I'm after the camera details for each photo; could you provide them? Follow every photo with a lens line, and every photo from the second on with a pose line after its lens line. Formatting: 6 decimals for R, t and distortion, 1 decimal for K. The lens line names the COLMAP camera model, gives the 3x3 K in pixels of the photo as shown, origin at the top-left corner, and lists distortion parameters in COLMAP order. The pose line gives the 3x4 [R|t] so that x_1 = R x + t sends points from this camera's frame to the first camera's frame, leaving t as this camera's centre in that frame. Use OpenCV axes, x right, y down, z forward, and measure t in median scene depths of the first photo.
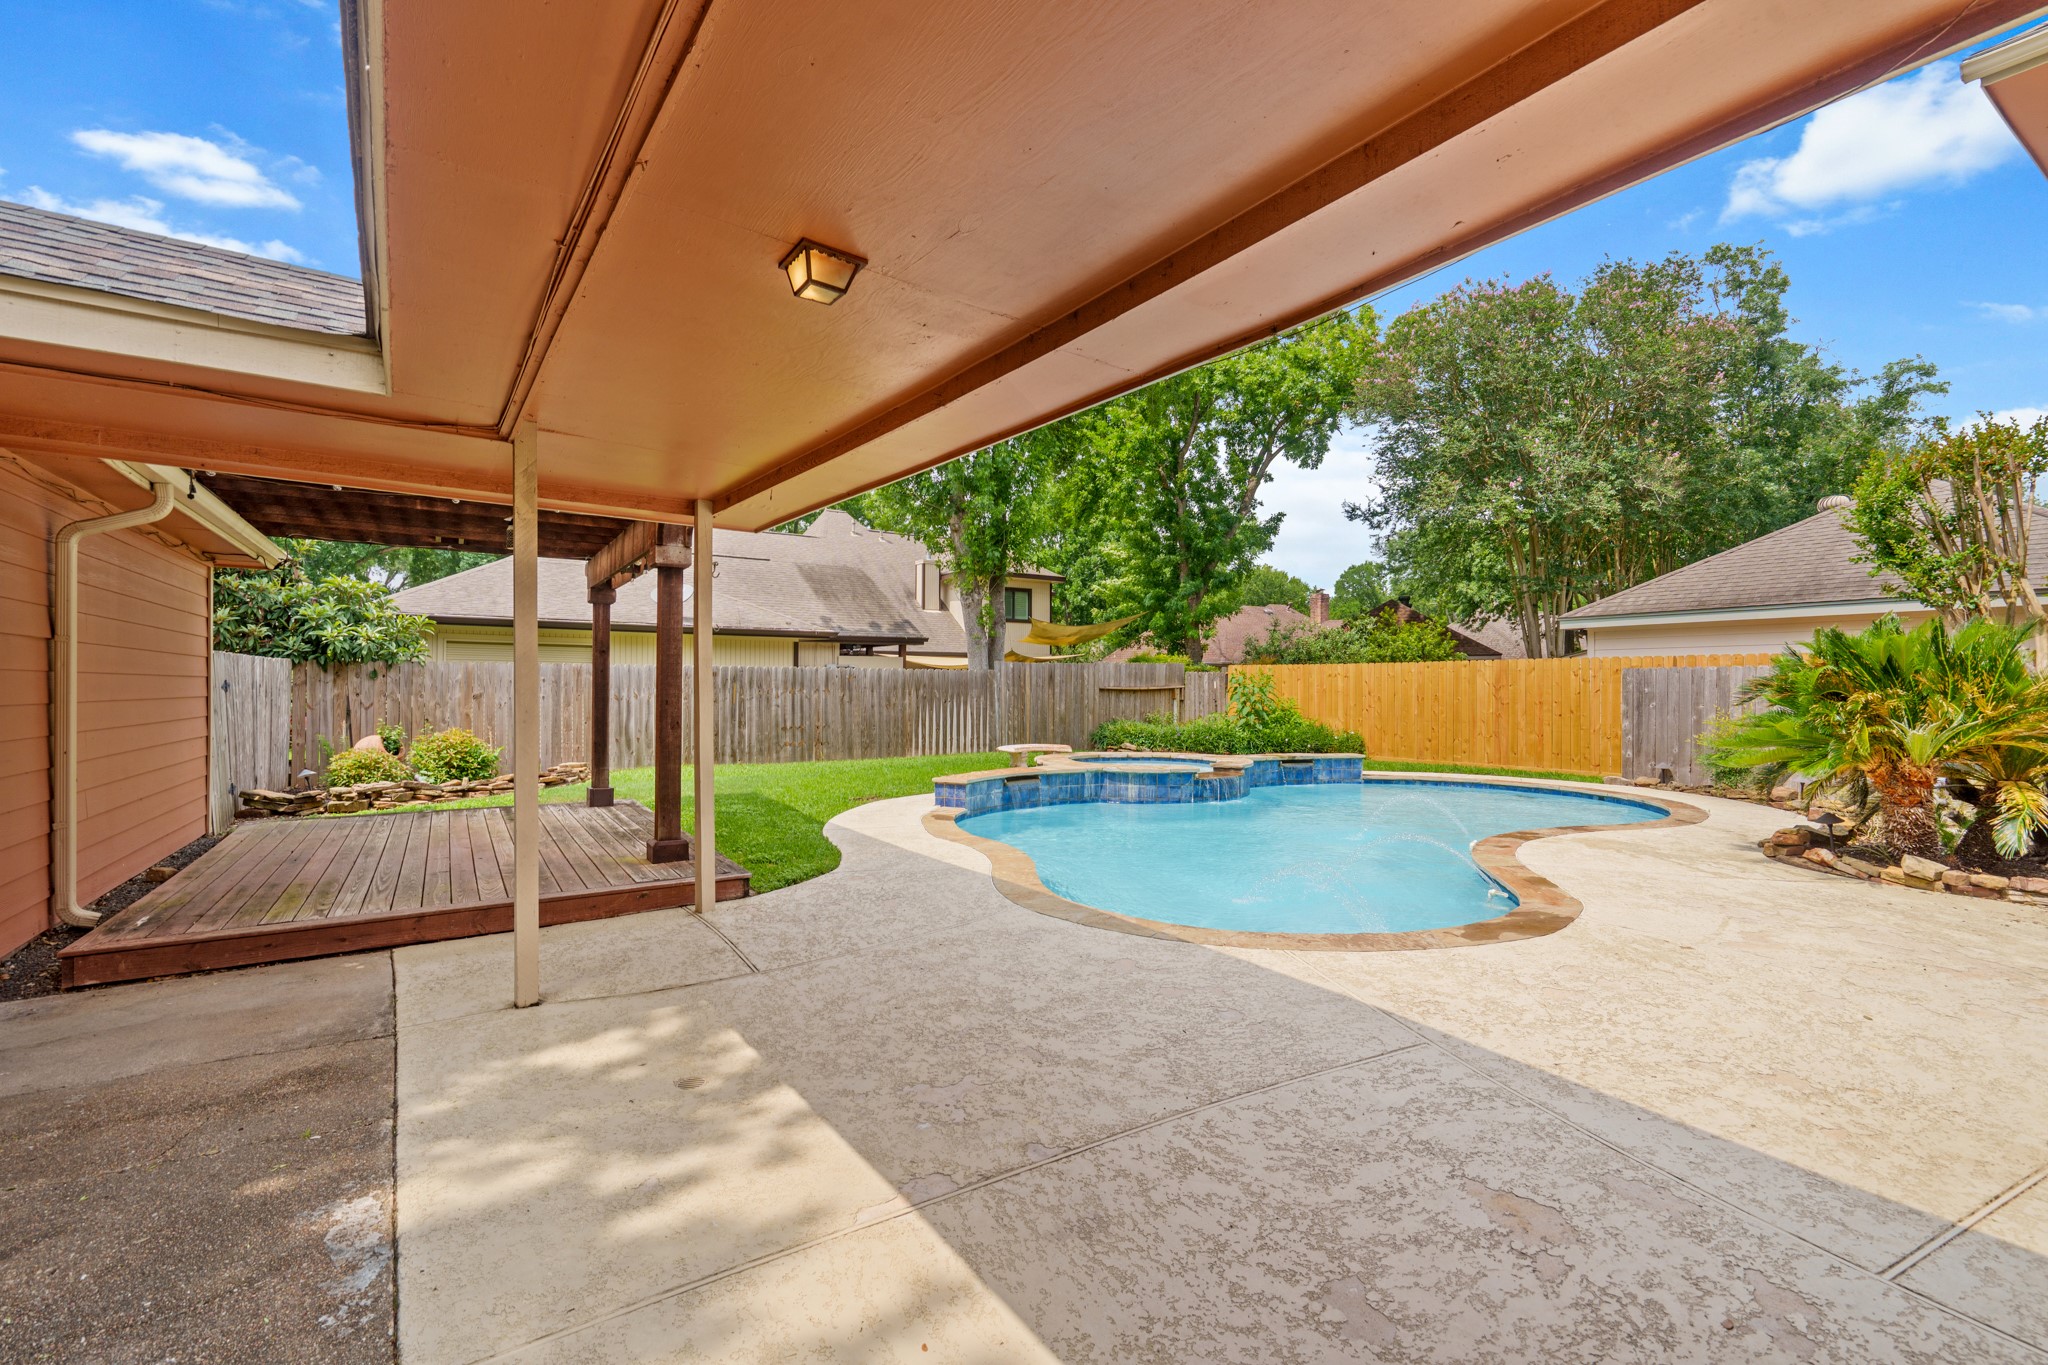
lens RADIAL K [[933.2, 0, 1029.5], [0, 933.2, 682.1], [0, 0, 1]] dist [-0.004049, 0.002577]
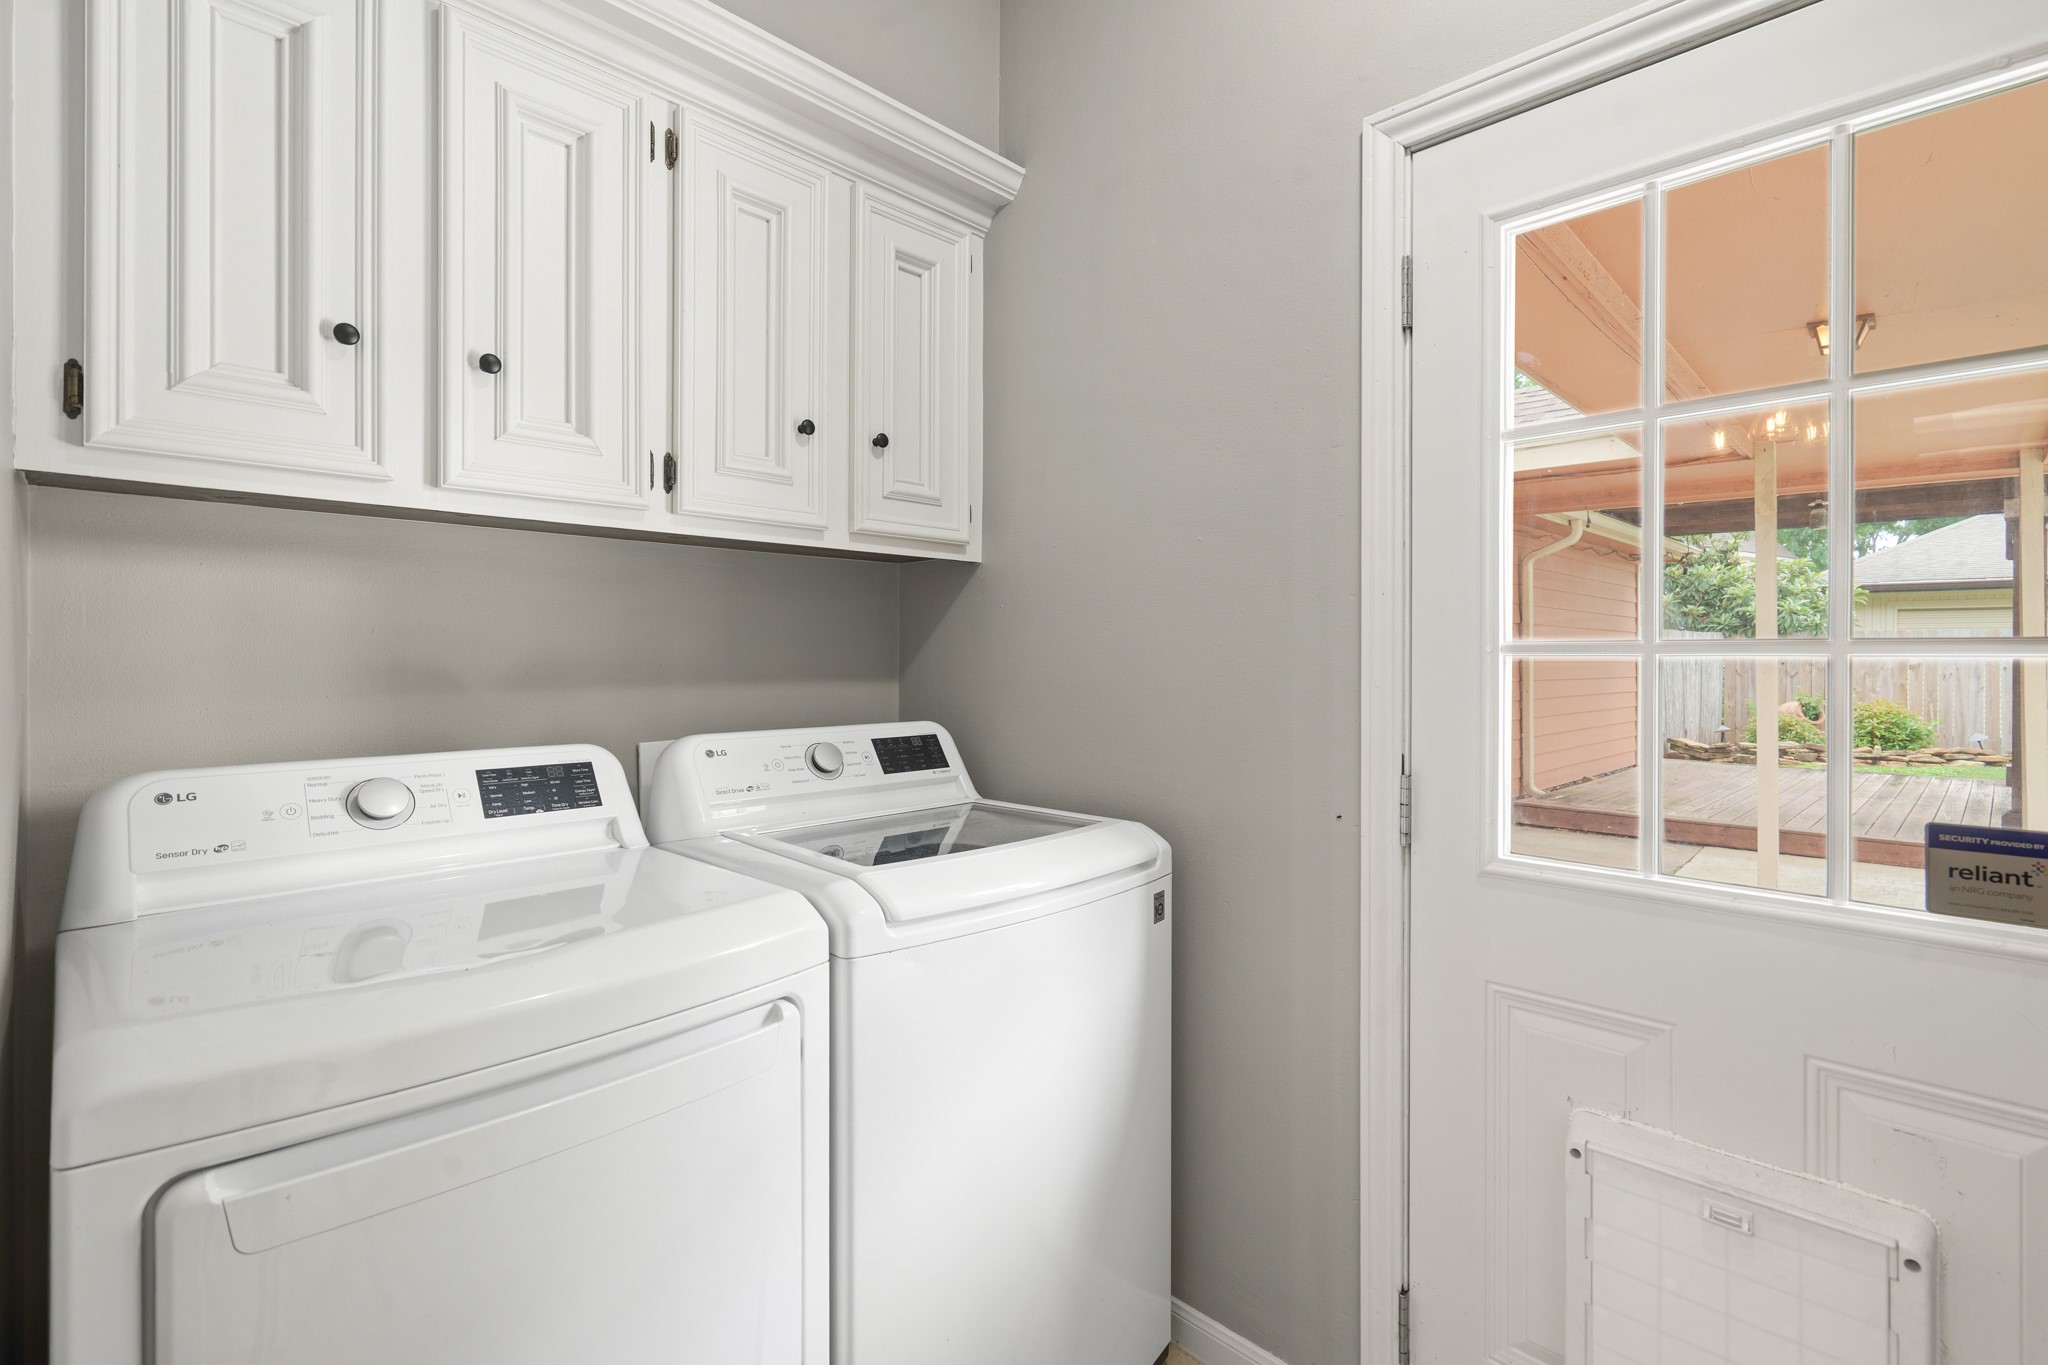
lens RADIAL K [[933.2, 0, 1024.0], [0, 933.2, 666.8], [0, 0, 1]] dist [-0.004049, 0.002577]
pose [[0.201561, 0.004605, -0.979465, 0.192183], [0.003741, 0.999978, 0.005472, 0.009095], [0.979469, -0.004767, 0.201539, -0.099604]]
